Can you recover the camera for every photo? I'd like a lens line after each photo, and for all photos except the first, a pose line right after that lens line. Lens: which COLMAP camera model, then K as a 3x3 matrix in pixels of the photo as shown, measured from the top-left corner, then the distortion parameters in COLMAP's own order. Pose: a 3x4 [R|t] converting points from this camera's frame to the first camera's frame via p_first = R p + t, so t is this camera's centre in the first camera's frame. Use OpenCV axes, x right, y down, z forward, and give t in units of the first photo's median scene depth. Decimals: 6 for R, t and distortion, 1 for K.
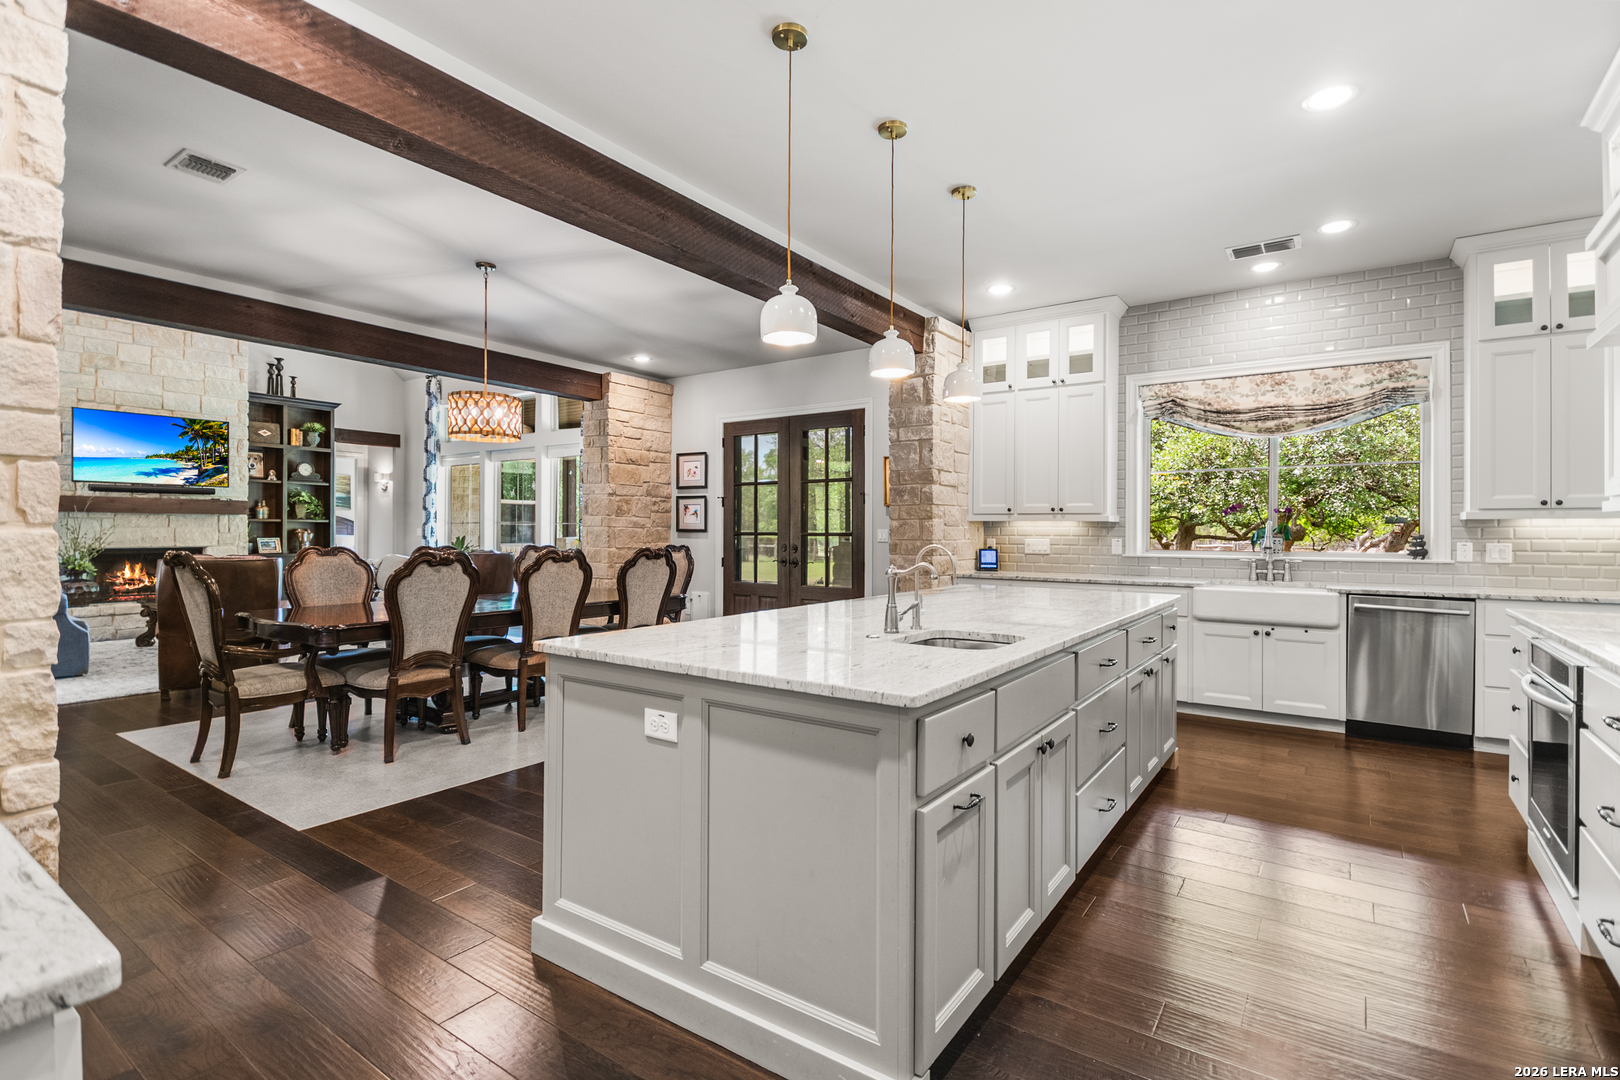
lens RADIAL K [[762.8, 0, 818.6], [0, 762.8, 530.2], [0, 0, 1]] dist [0.030620, -0.021508]
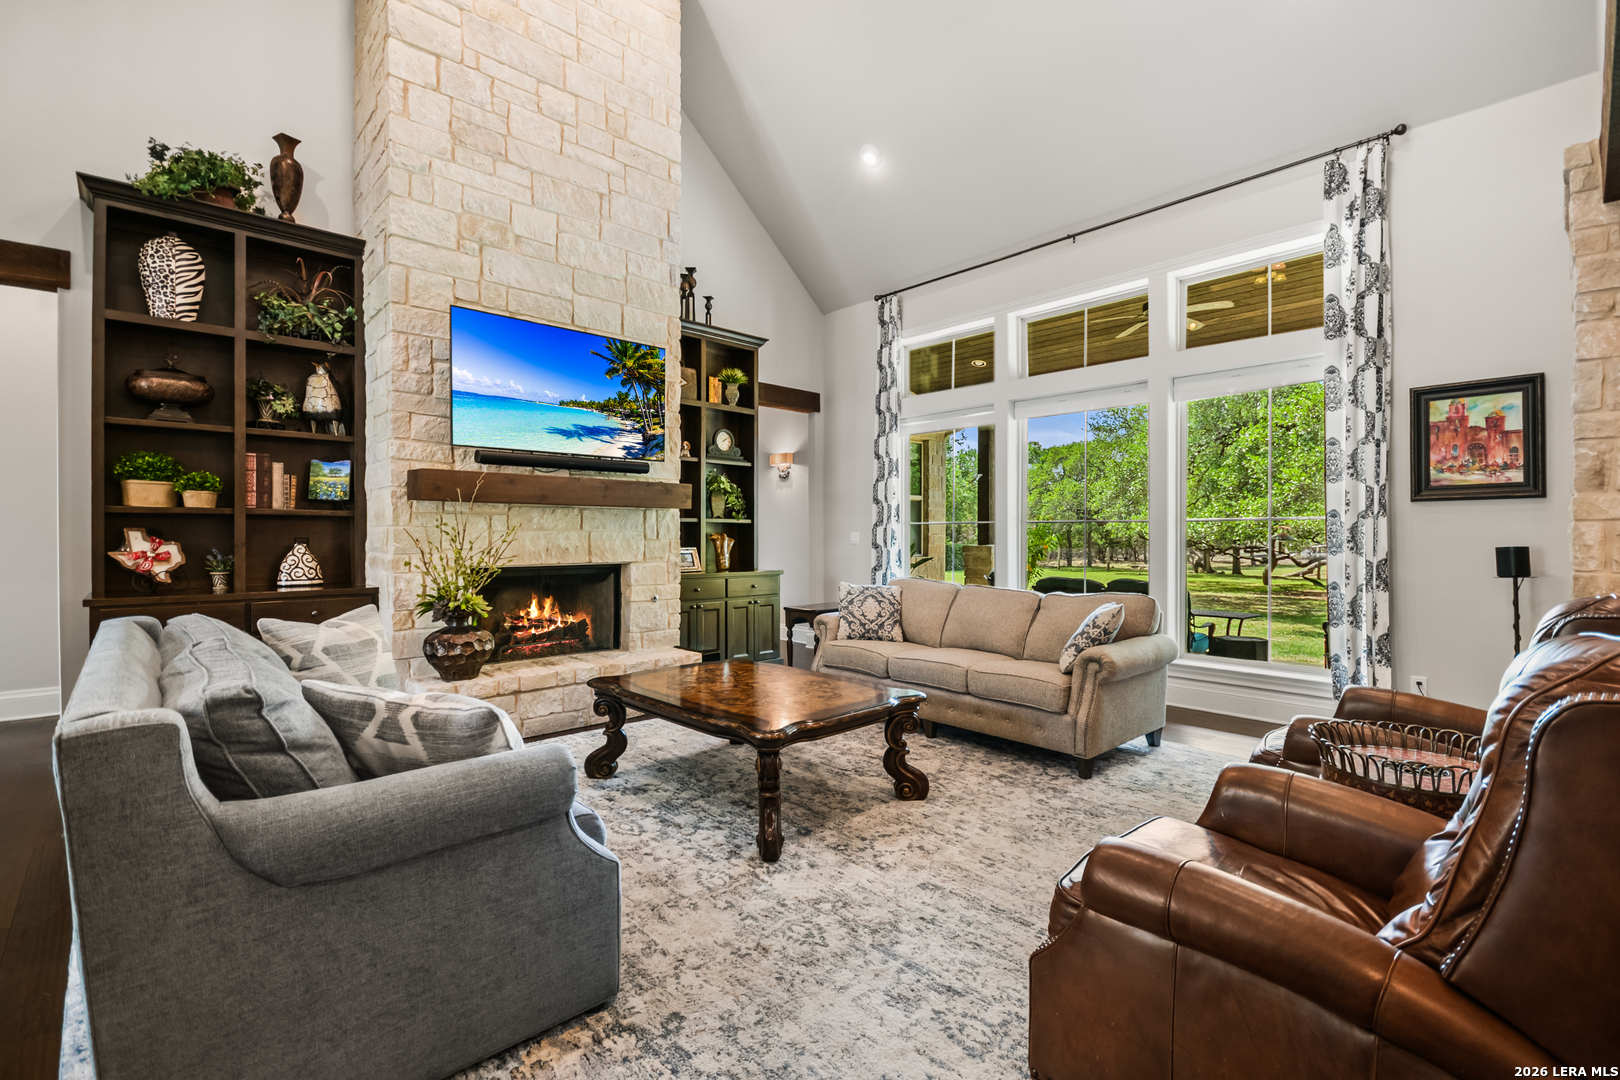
lens RADIAL K [[718.5, 0, 817.8], [0, 718.5, 539.4], [0, 0, 1]] dist [0.003069, -0.000207]
pose [[0.980077, -0.001927, -0.198607, -0.549261], [0.002703, 0.999990, 0.003637, 0.001640], [0.198598, -0.004101, 0.980073, 0.495638]]
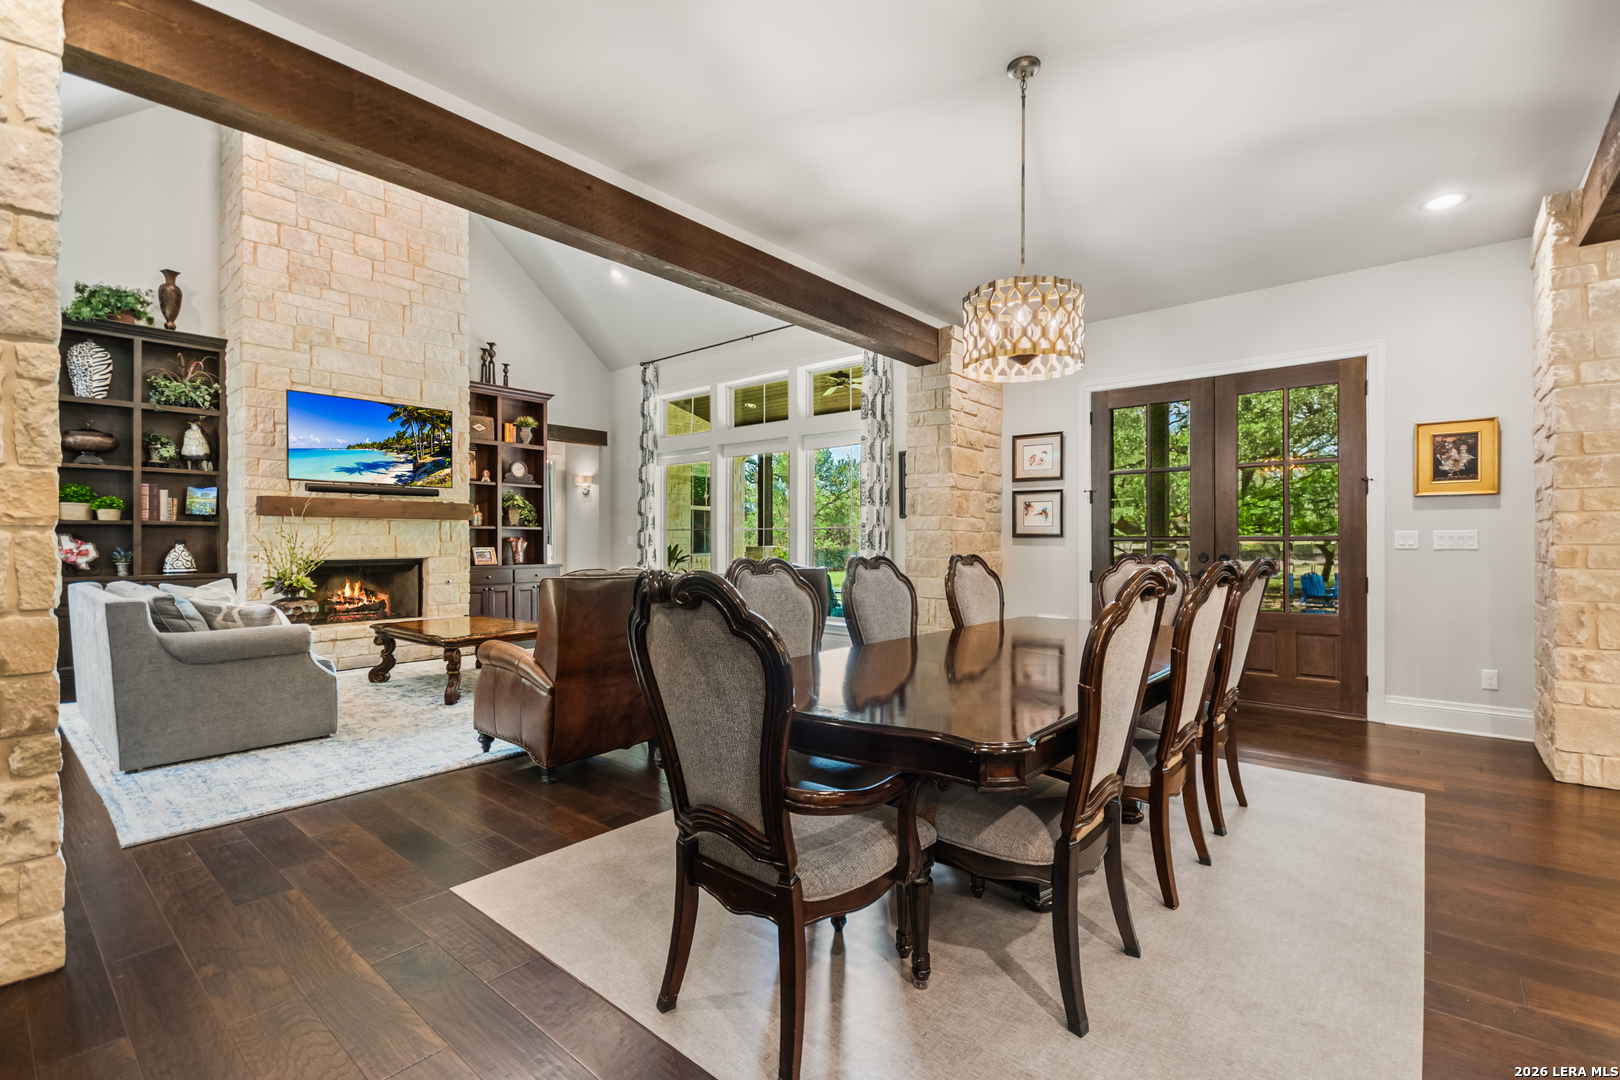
lens RADIAL K [[713.6, 0, 822.5], [0, 713.6, 543.6], [0, 0, 1]] dist [0.015746, -0.012829]
pose [[0.996604, -0.003827, -0.082250, -0.295148], [0.004221, 0.999980, 0.004627, 0.004043], [0.082231, -0.004958, 0.996601, 0.247105]]
